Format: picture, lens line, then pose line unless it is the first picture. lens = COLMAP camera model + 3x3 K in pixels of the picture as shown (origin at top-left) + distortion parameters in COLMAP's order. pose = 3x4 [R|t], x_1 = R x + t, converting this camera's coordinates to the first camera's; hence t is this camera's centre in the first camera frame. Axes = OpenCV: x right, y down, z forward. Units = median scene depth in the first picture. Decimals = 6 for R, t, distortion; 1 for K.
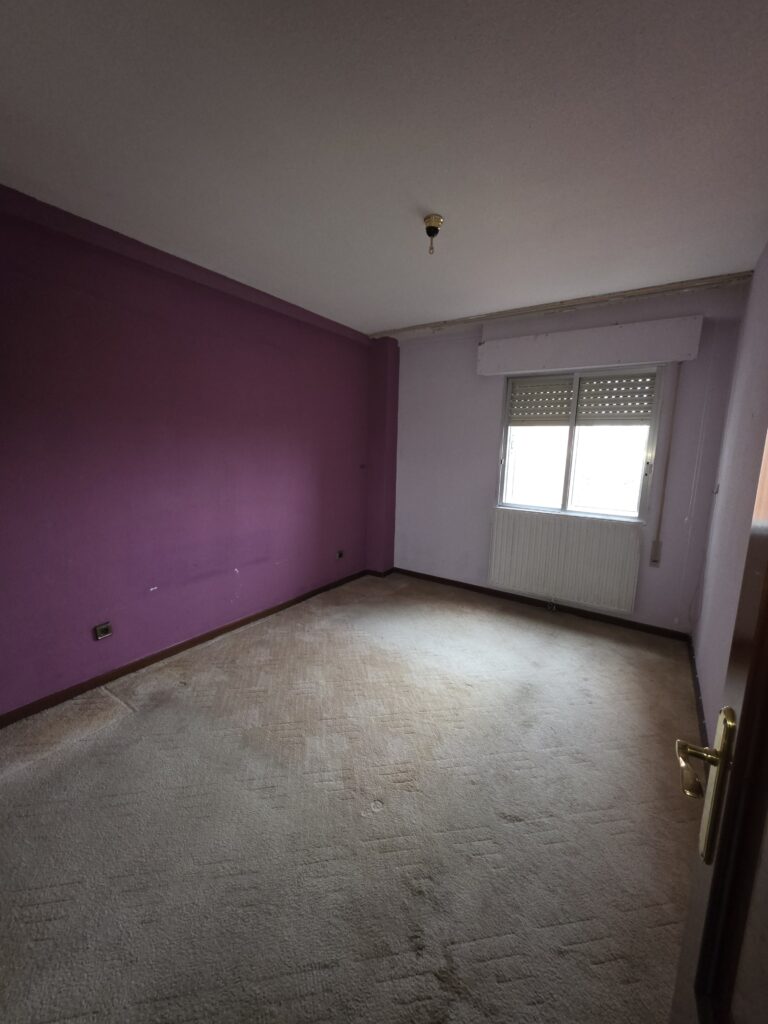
lens RADIAL K [[407.9, 0, 387.0], [0, 407.9, 509.0], [0, 0, 1]] dist [-0.002485, 0.001343]
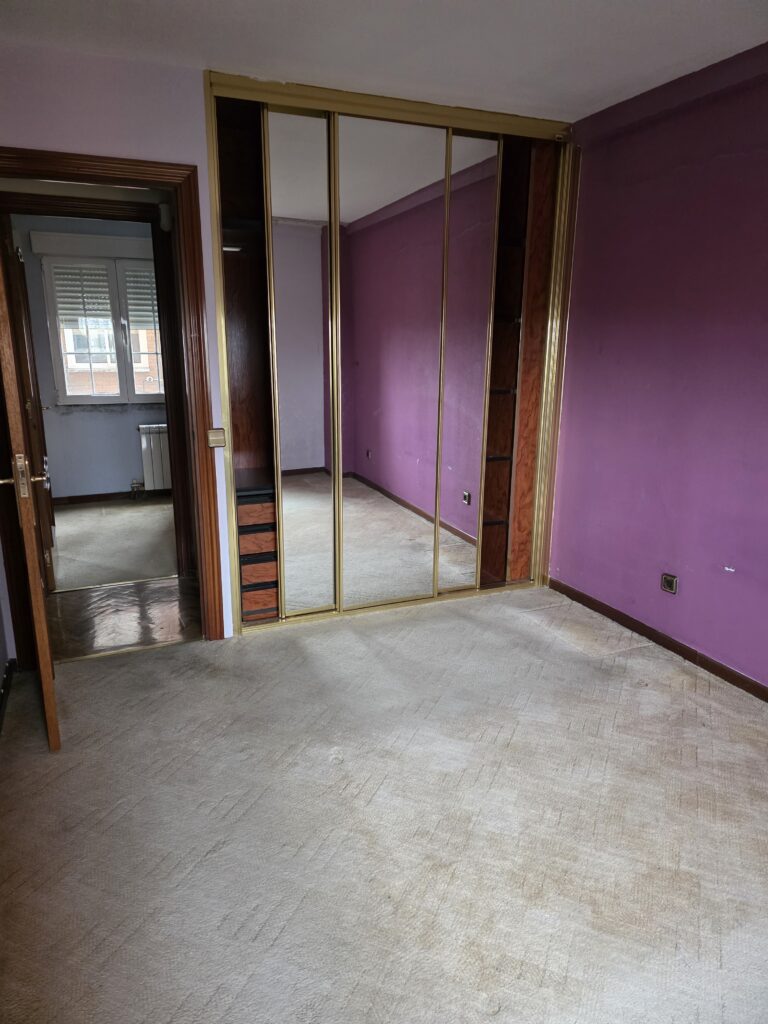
lens RADIAL K [[681.6, 0, 385.2], [0, 681.6, 508.2], [0, 0, 1]] dist [0.051828, -0.018950]
pose [[-0.530532, 0.185017, -0.827227, 0.666834], [-0.152536, 0.939121, 0.307870, -0.167360], [0.833827, 0.289517, -0.470013, 1.040134]]
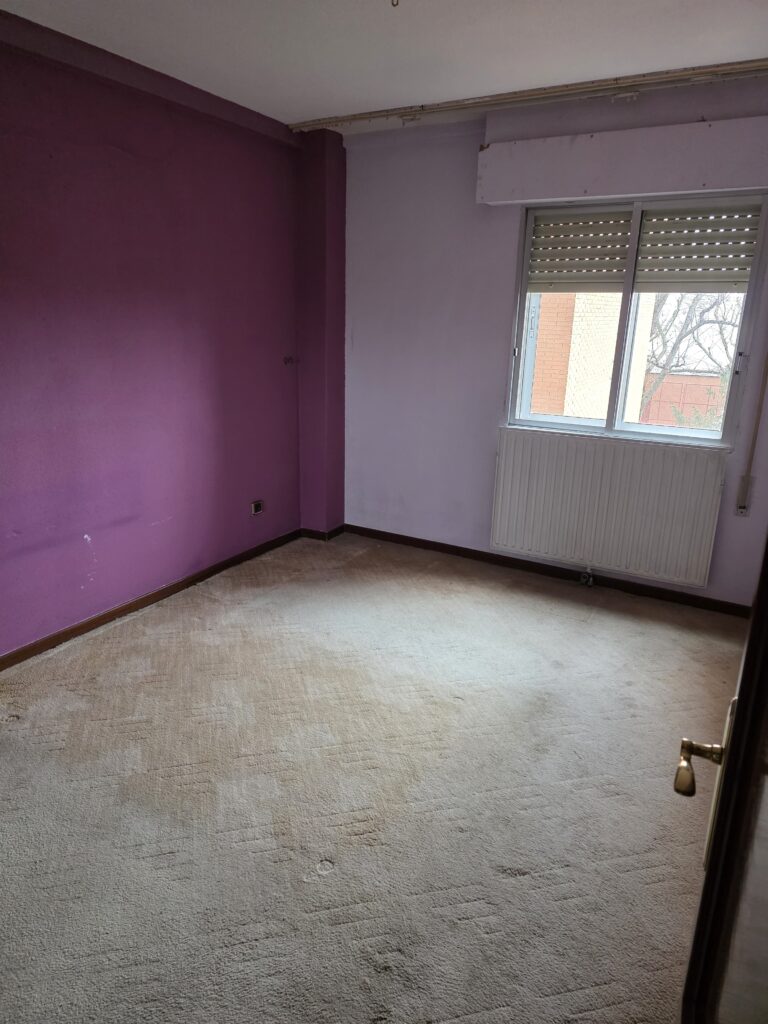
lens RADIAL K [[681.6, 0, 386.9], [0, 681.6, 502.8], [0, 0, 1]] dist [0.051828, -0.018950]
pose [[0.996634, -0.021260, 0.079175, 0.000323], [0.011925, 0.993111, 0.116567, -0.021311], [-0.081108, -0.115230, 0.990022, -0.073221]]
